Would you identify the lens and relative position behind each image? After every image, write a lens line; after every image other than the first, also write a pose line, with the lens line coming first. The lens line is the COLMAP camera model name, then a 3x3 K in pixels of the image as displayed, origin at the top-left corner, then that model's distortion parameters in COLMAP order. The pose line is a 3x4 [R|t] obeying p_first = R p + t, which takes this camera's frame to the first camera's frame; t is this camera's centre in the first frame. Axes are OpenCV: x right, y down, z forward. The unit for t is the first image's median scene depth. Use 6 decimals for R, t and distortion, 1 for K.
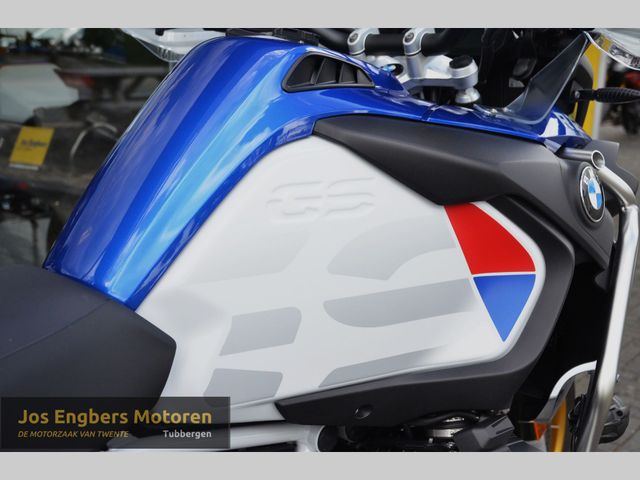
lens RADIAL K [[778.0, 0, 318.6], [0, 778.0, 238.3], [0, 0, 1]] dist [0.063510, 0.050668]
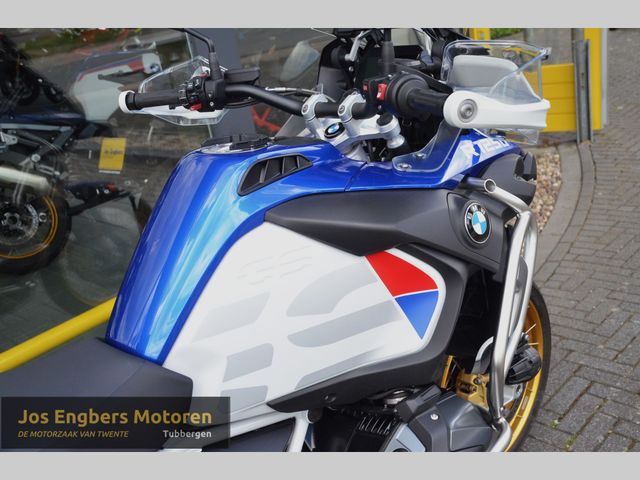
lens RADIAL K [[708.1, 0, 317.6], [0, 708.1, 241.0], [0, 0, 1]] dist [0.019695, 0.058068]
pose [[0.982289, -0.133764, -0.131209, 0.244417], [0.151472, 0.979084, 0.135837, -0.249484], [0.110294, -0.153306, 0.982004, -0.267223]]
